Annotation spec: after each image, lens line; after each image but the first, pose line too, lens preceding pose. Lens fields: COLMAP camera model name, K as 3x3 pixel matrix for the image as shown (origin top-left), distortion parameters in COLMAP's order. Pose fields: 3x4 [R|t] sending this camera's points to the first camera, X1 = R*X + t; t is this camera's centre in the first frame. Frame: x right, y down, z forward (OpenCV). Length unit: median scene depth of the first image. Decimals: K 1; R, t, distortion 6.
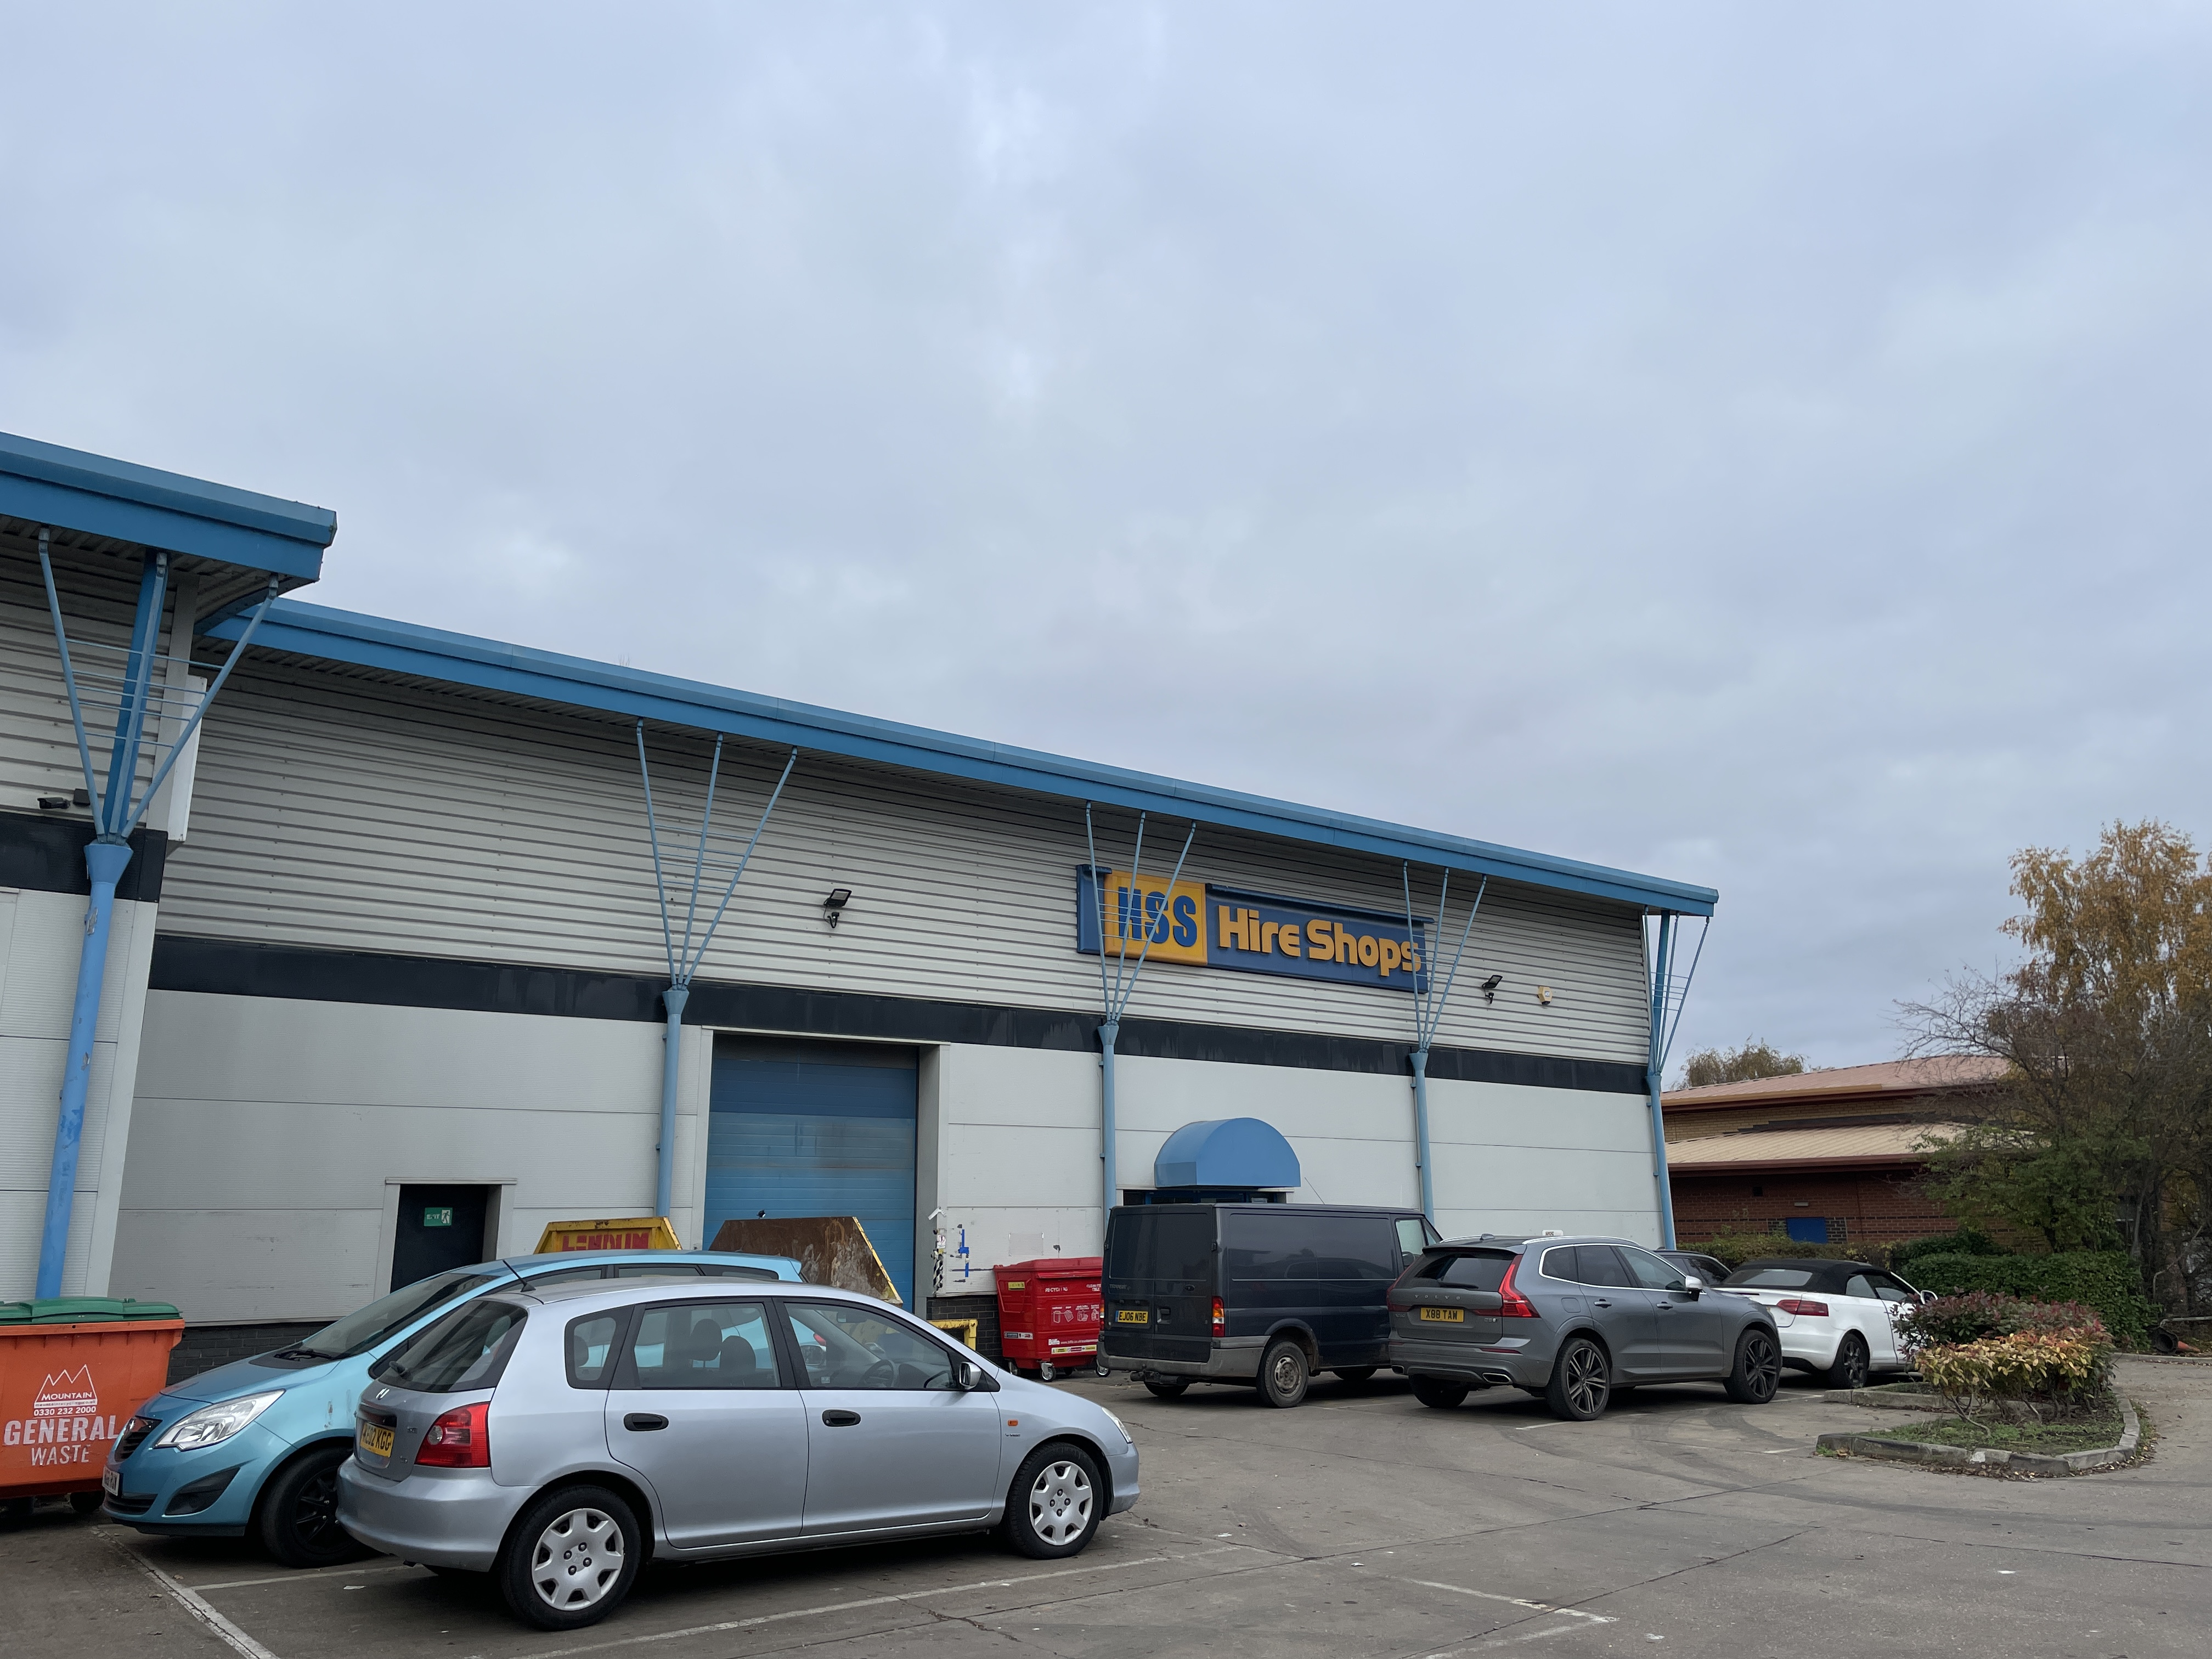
lens RADIAL K [[1663.0, 0, 1109.8], [0, 1663.0, 827.6], [0, 0, 1]] dist [0.100435, -0.118165]
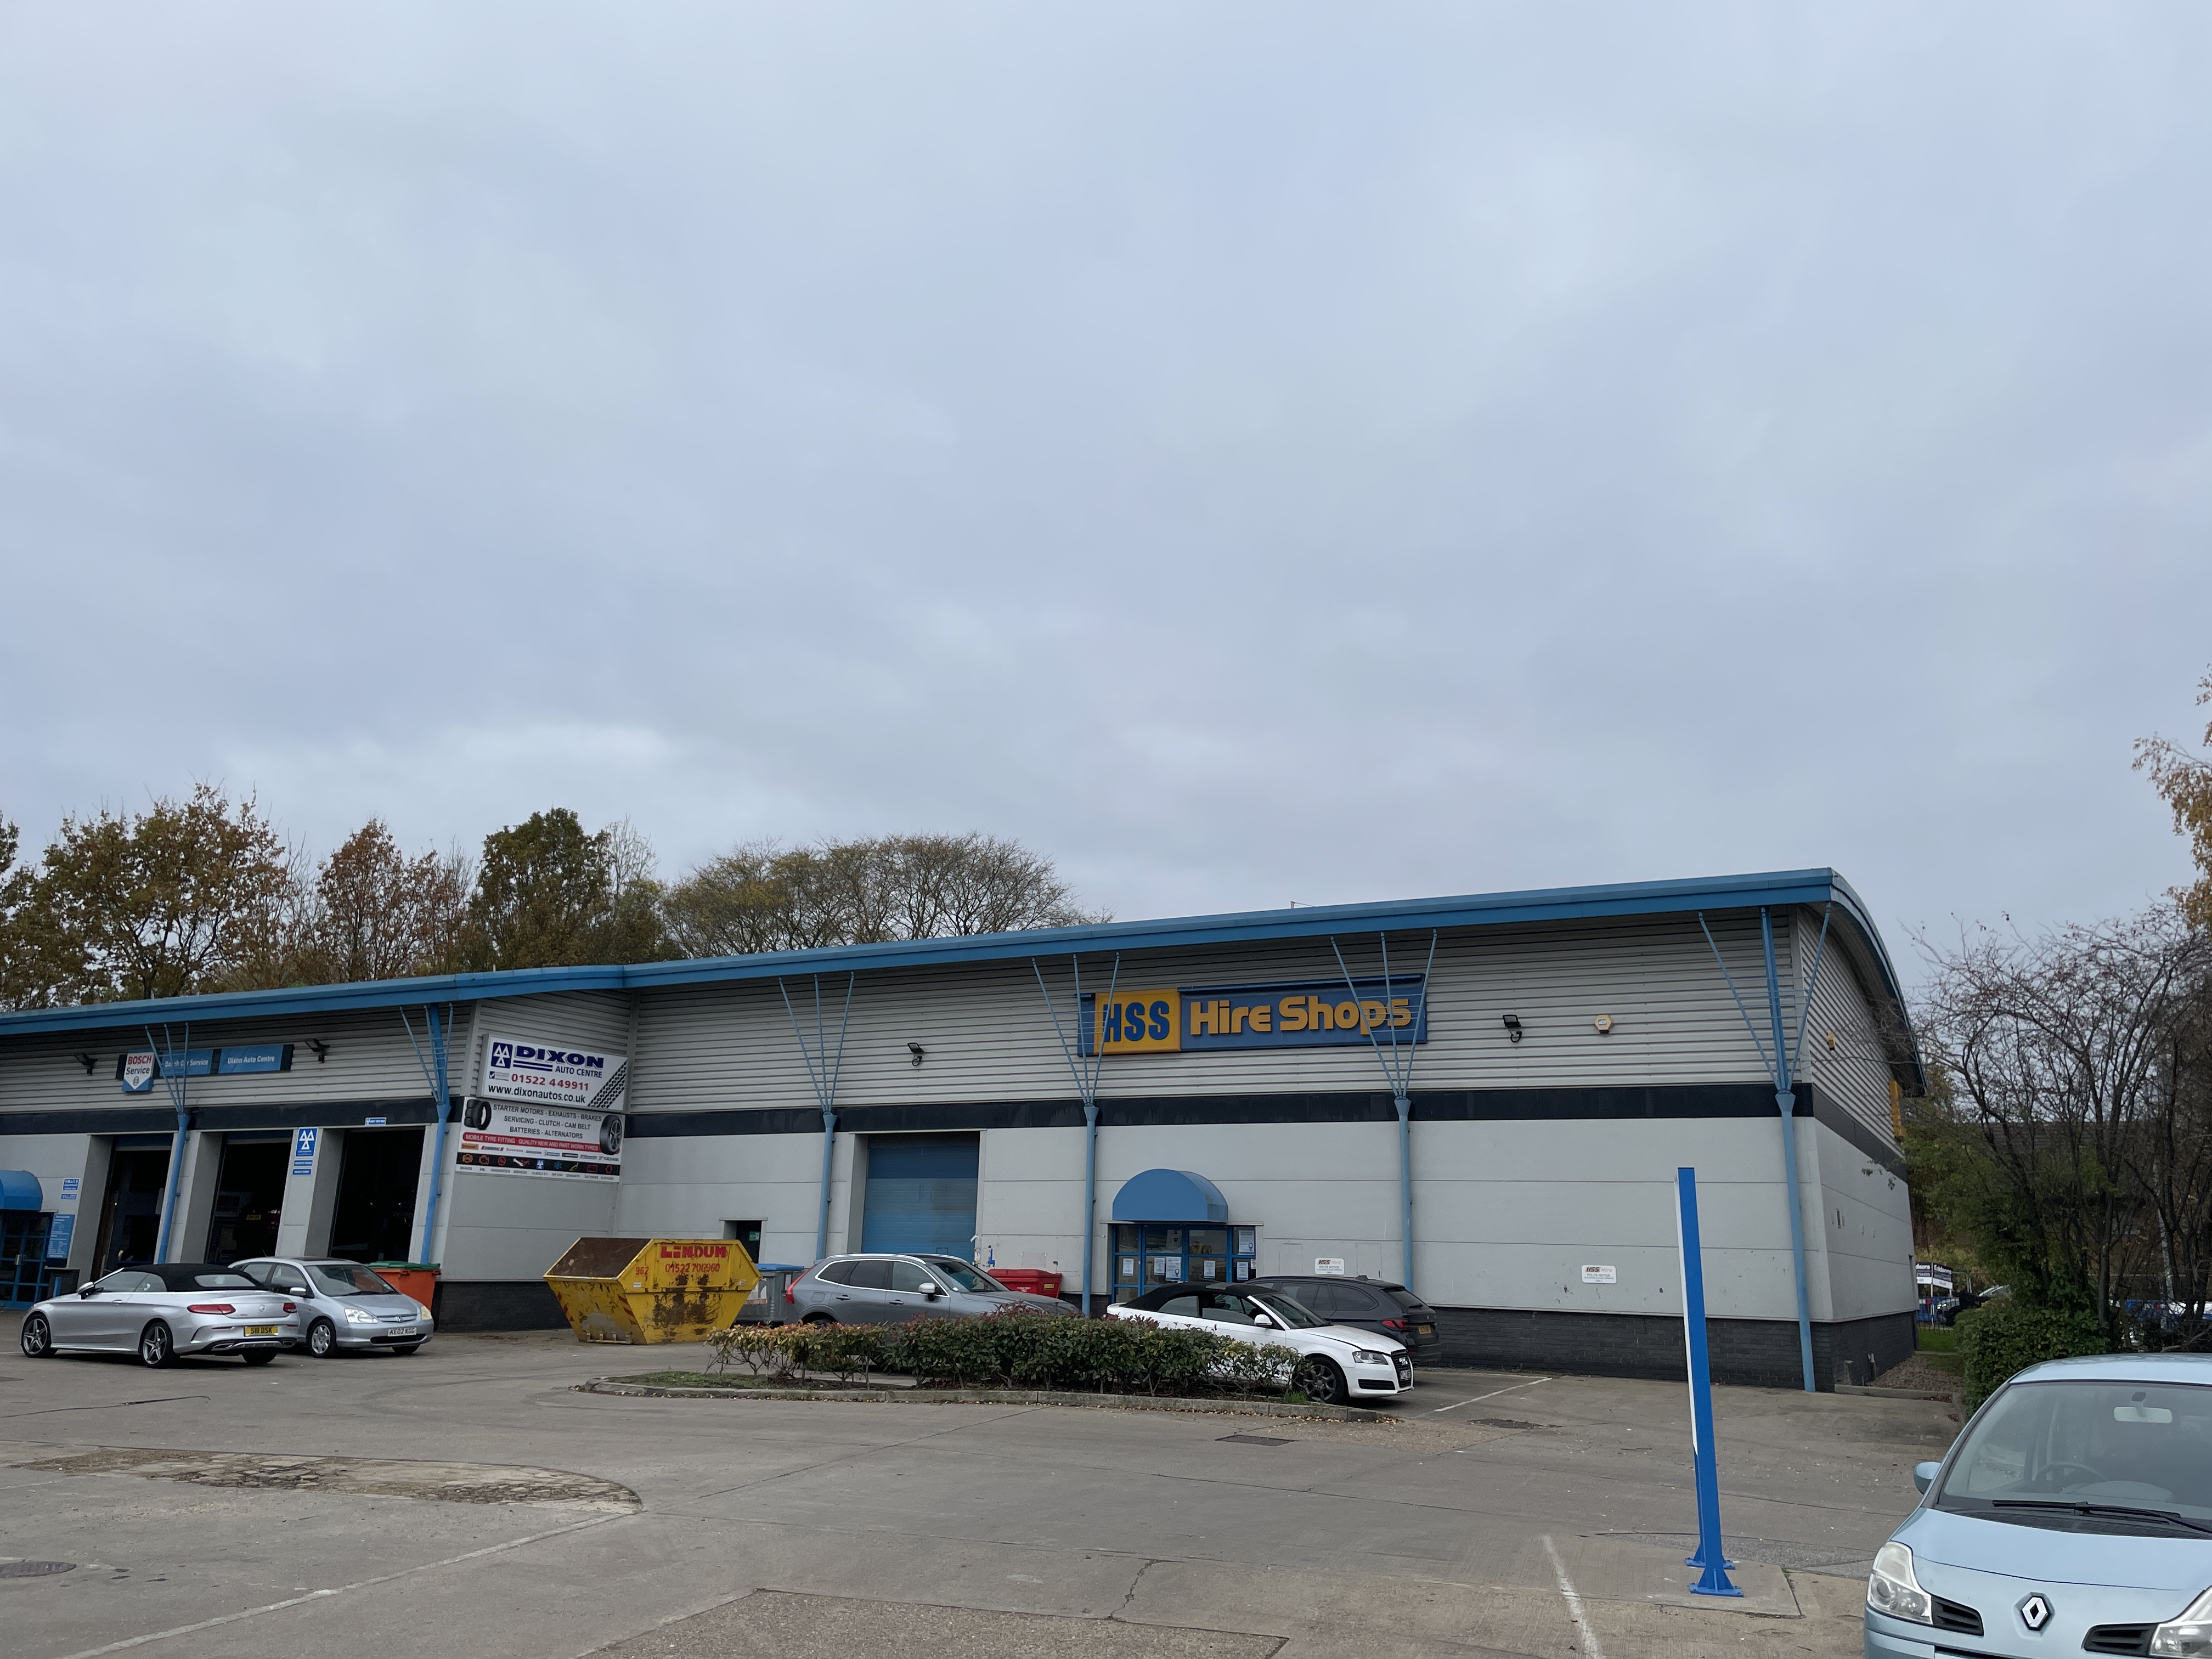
lens RADIAL K [[1663.0, 0, 1101.9], [0, 1663.0, 832.6], [0, 0, 1]] dist [0.100435, -0.118165]
pose [[0.415422, -0.207691, -0.885601, 1.235804], [0.193019, 0.971541, -0.137303, 0.084257], [0.888914, -0.113899, 0.443687, 0.385192]]
